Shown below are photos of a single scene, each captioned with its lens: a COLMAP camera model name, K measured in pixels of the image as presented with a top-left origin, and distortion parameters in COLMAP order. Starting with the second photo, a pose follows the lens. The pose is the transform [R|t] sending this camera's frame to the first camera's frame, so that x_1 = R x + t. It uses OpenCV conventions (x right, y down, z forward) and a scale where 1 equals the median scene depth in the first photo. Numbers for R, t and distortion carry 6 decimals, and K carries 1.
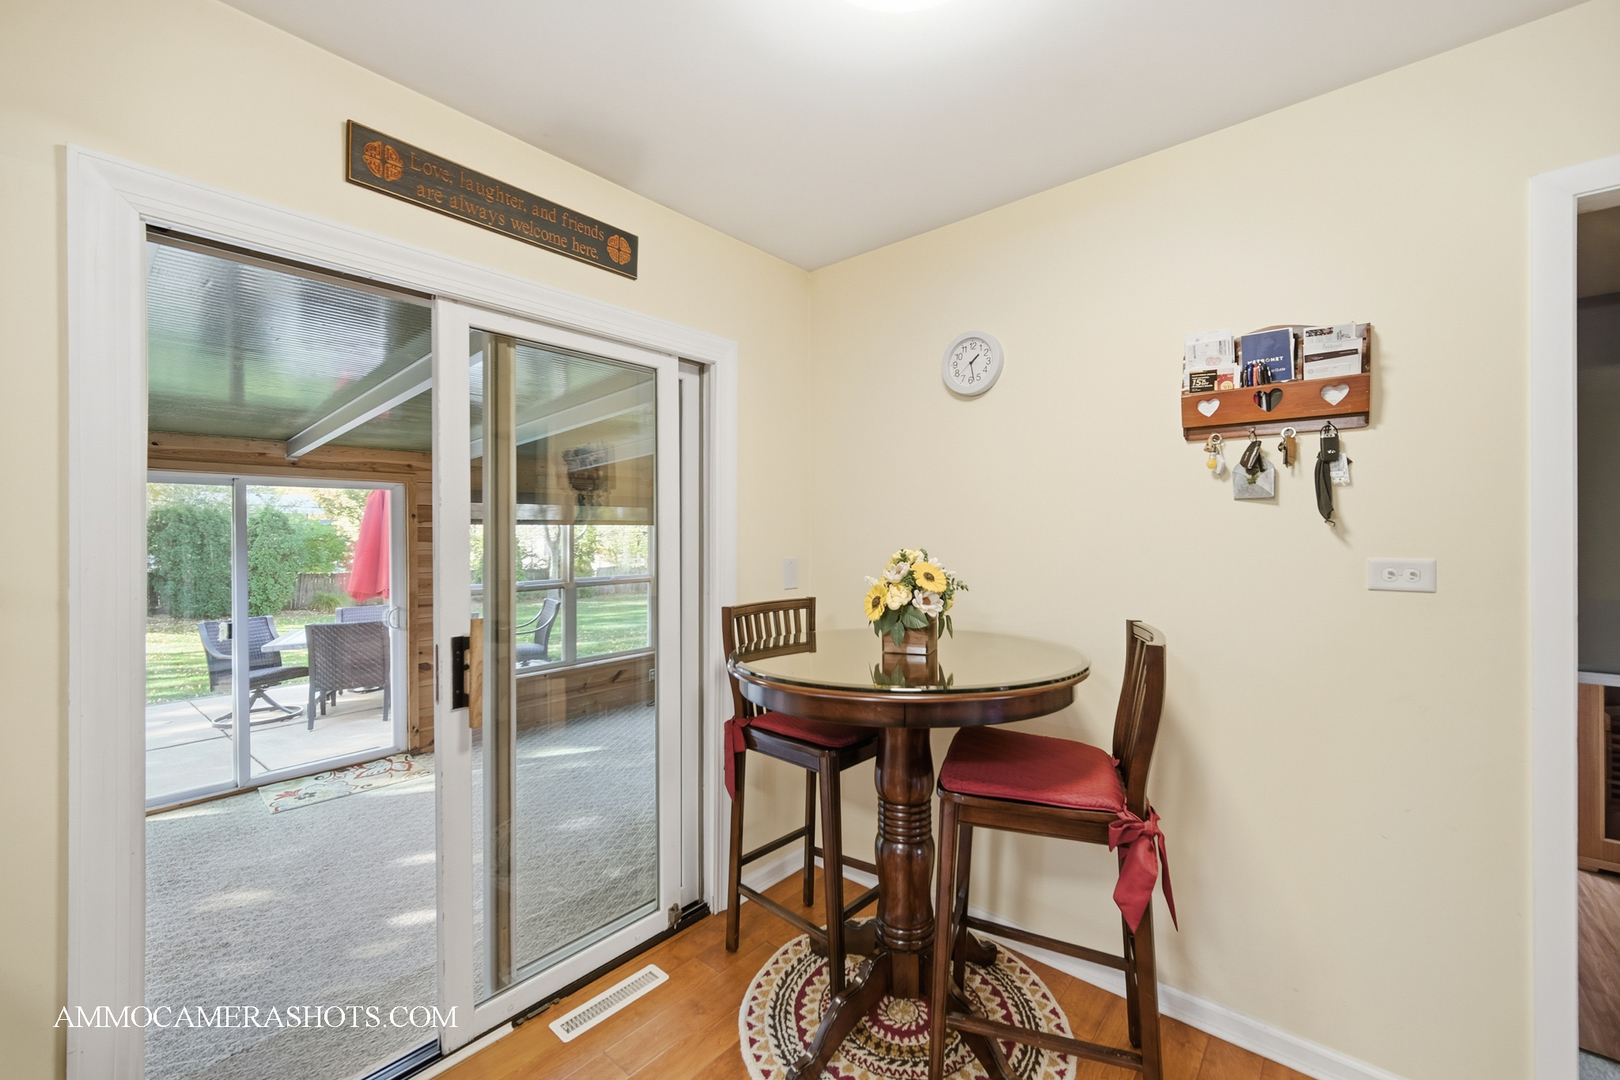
lens RADIAL K [[647.7, 0, 821.8], [0, 647.7, 536.9], [0, 0, 1]] dist [-0.003763, -0.000340]
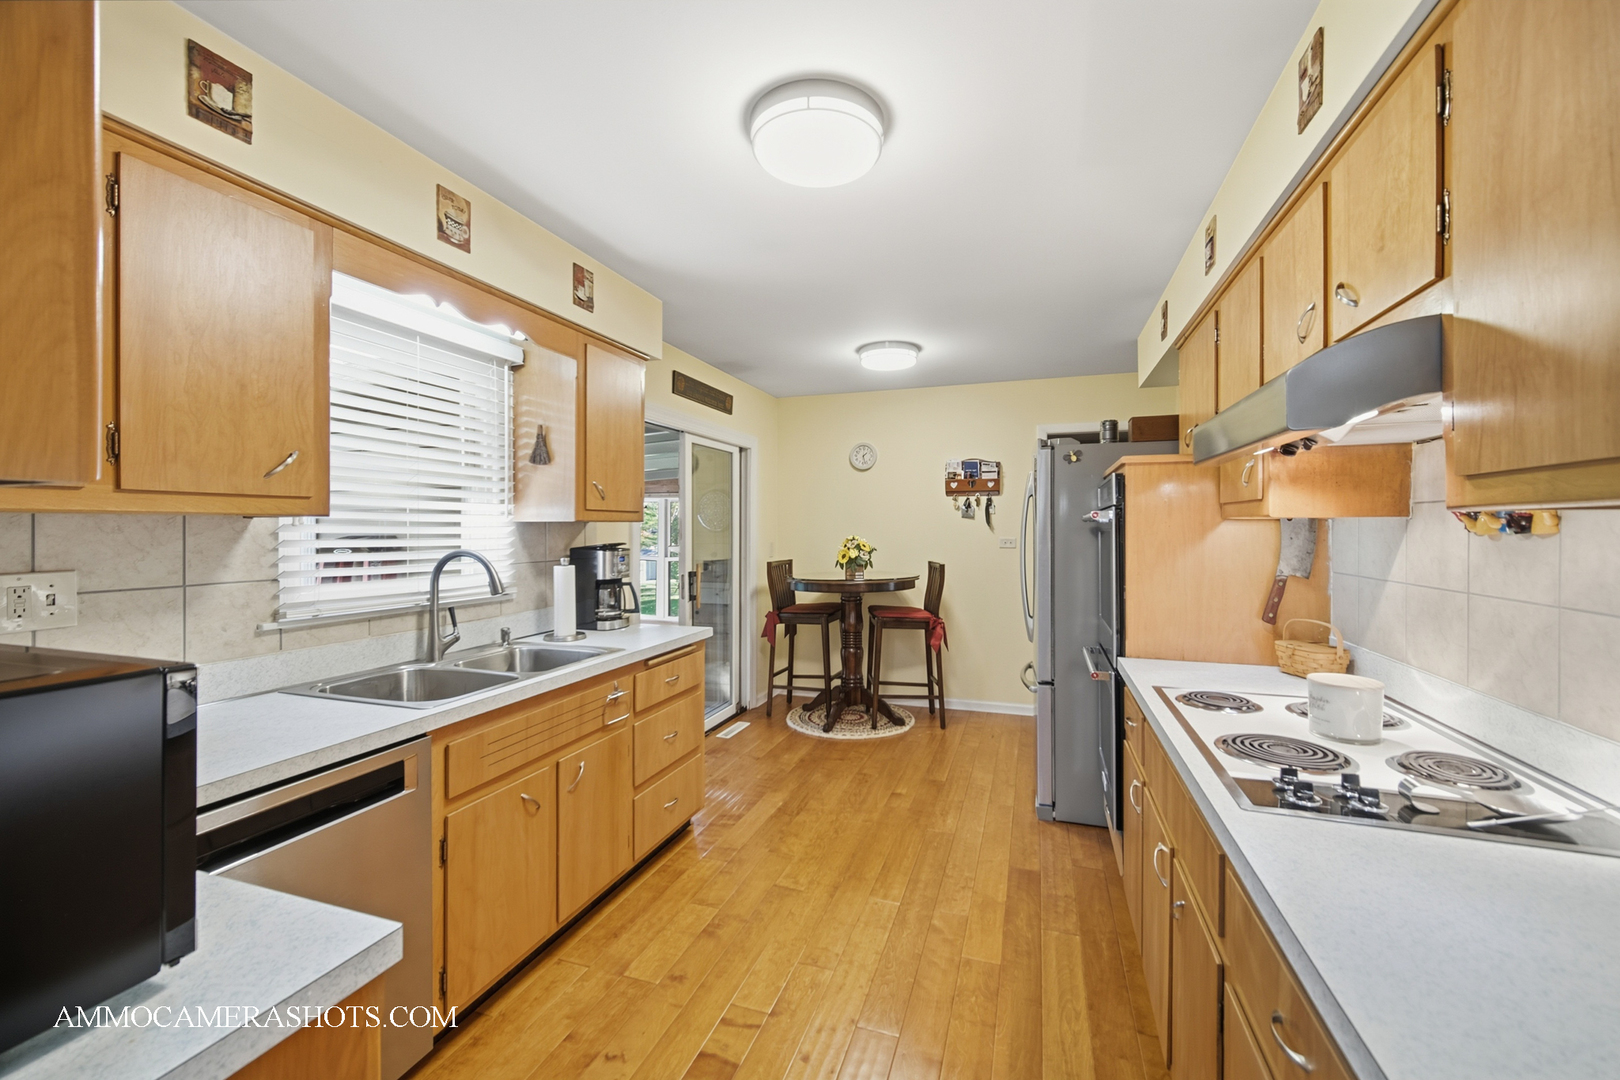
lens RADIAL K [[642.3, 0, 821.0], [0, 642.3, 531.9], [0, 0, 1]] dist [-0.002439, -0.000041]
pose [[0.930578, 0.001529, 0.366089, -0.421718], [-0.000690, 0.999997, -0.002424, 0.004735], [-0.366092, 0.002003, 0.930577, -0.608020]]
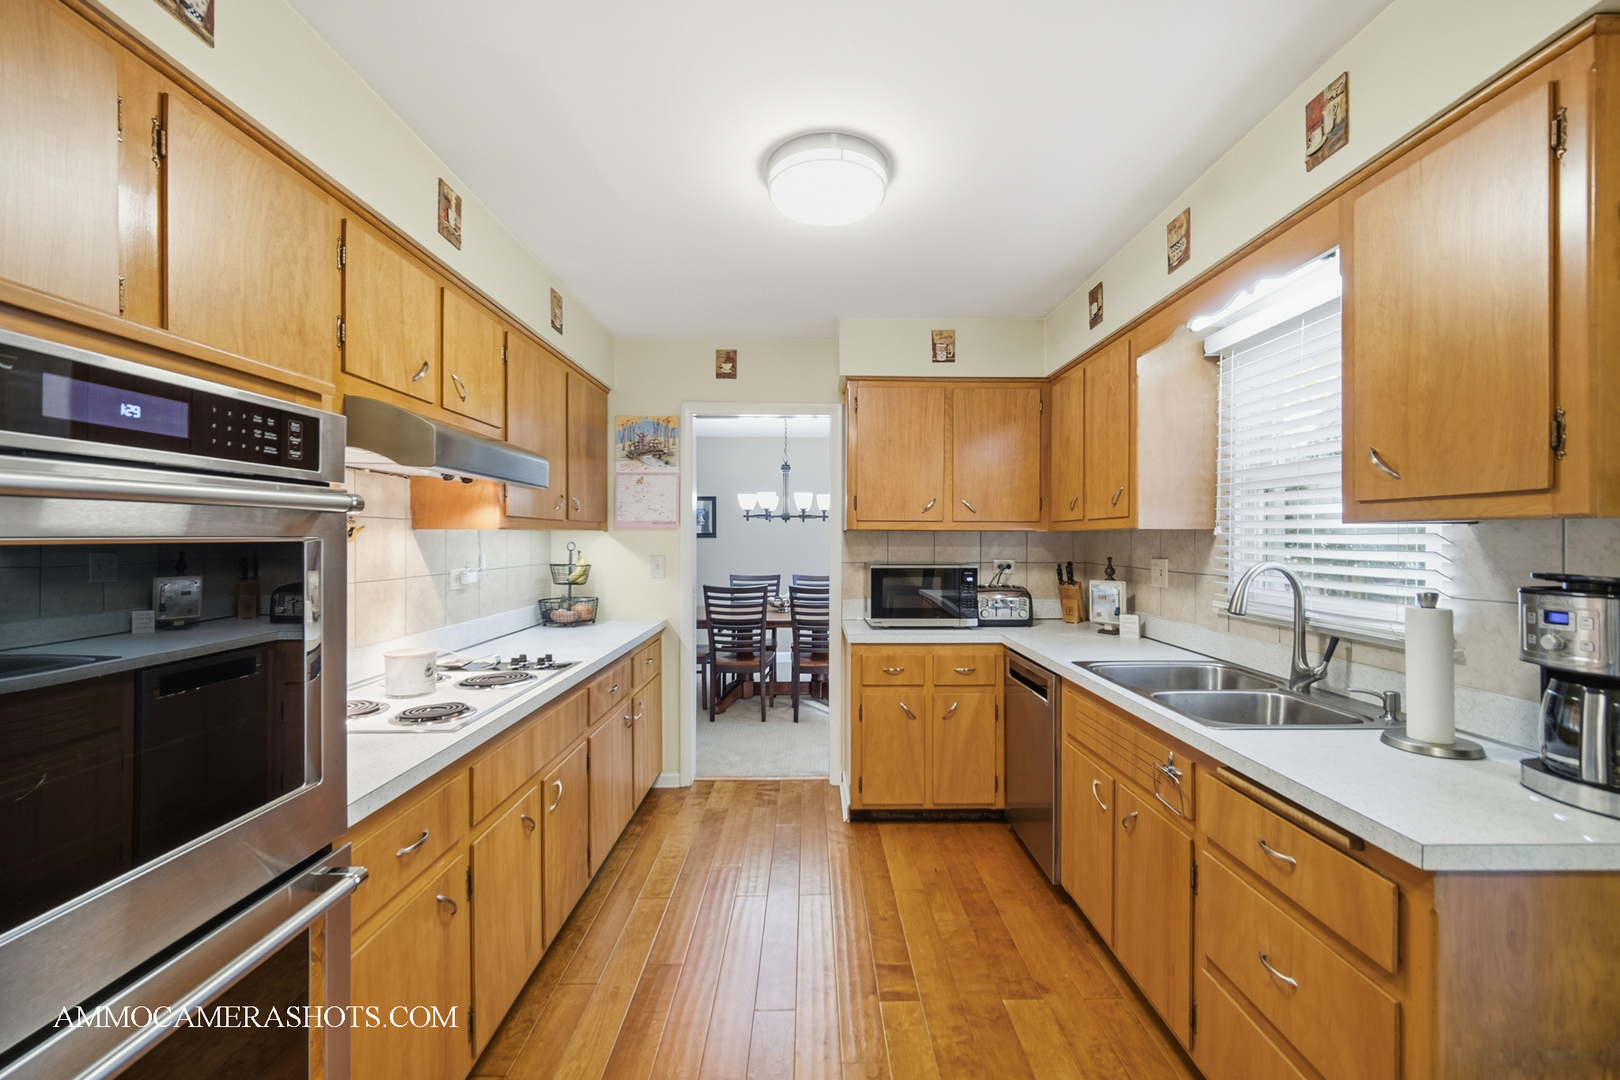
lens RADIAL K [[650.4, 0, 818.4], [0, 650.4, 542.0], [0, 0, 1]] dist [-0.001004, -0.000226]
pose [[-0.755403, 0.006457, -0.655229, 0.059762], [-0.004015, 0.999887, 0.014482, -0.000980], [0.655249, 0.013571, -0.755291, 0.163404]]
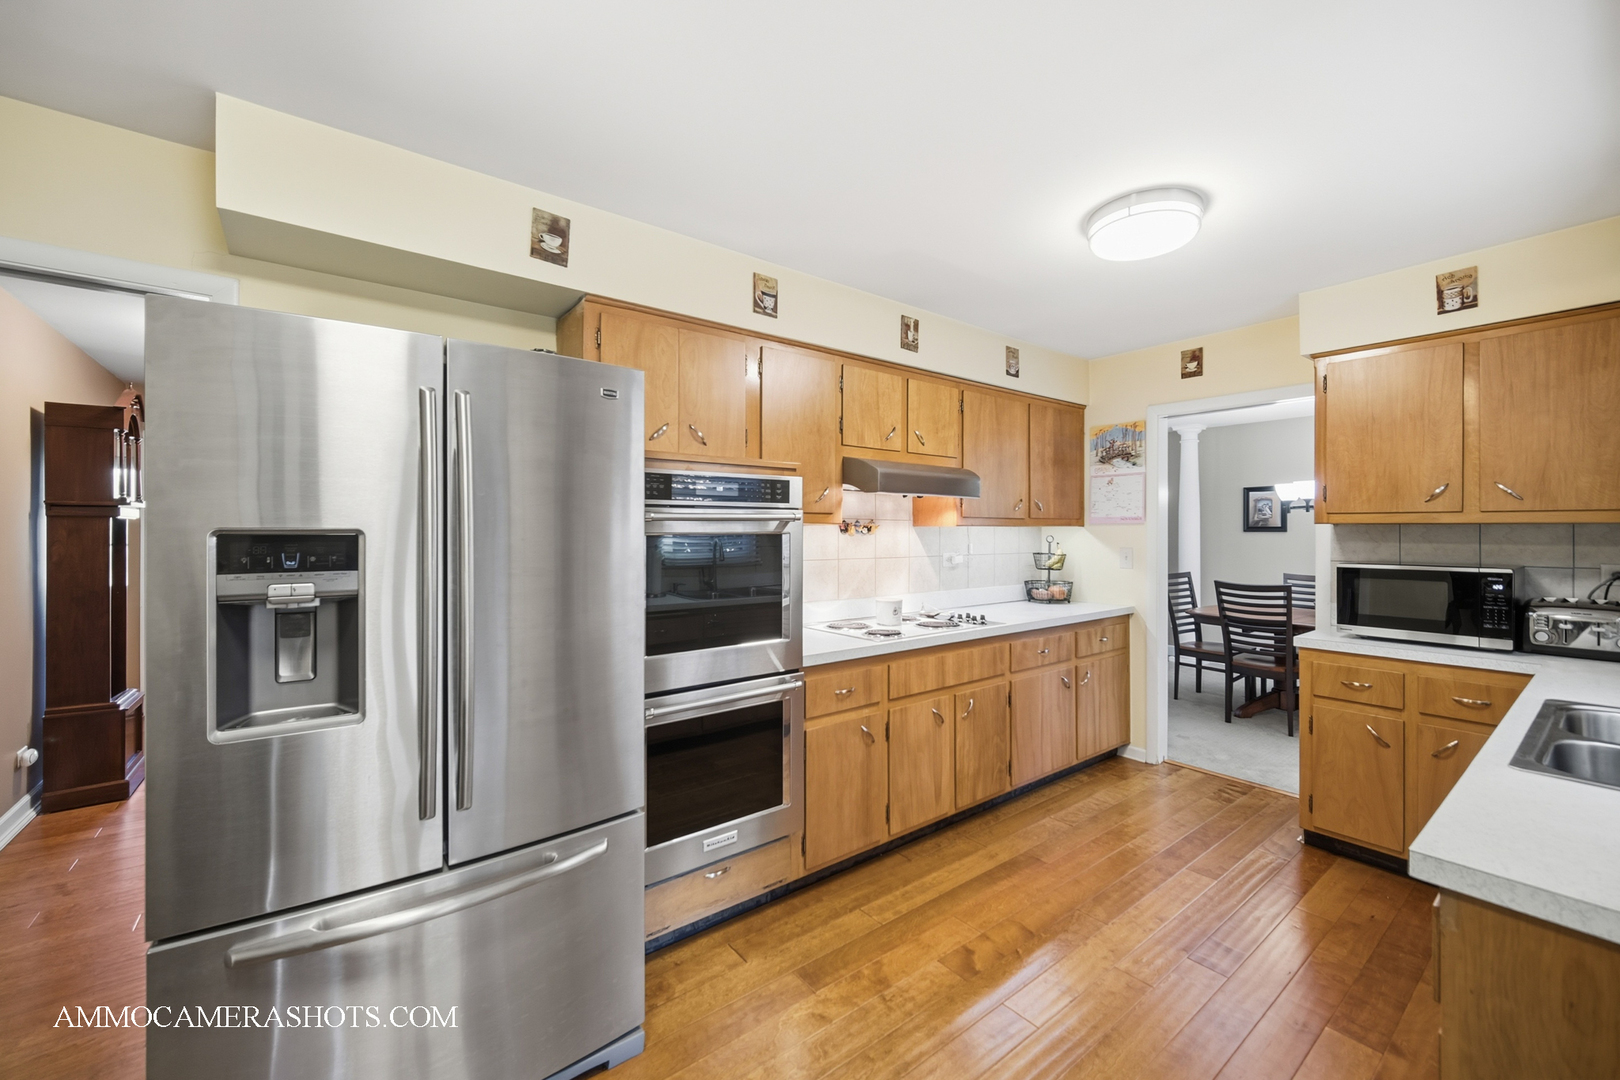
lens RADIAL K [[642.3, 0, 821.0], [0, 642.3, 531.9], [0, 0, 1]] dist [-0.002439, -0.000041]
pose [[-0.978112, 0.001349, 0.208075, -0.109825], [0.003368, 0.999951, 0.009349, -0.004009], [-0.208052, 0.009845, -0.978068, 0.403194]]
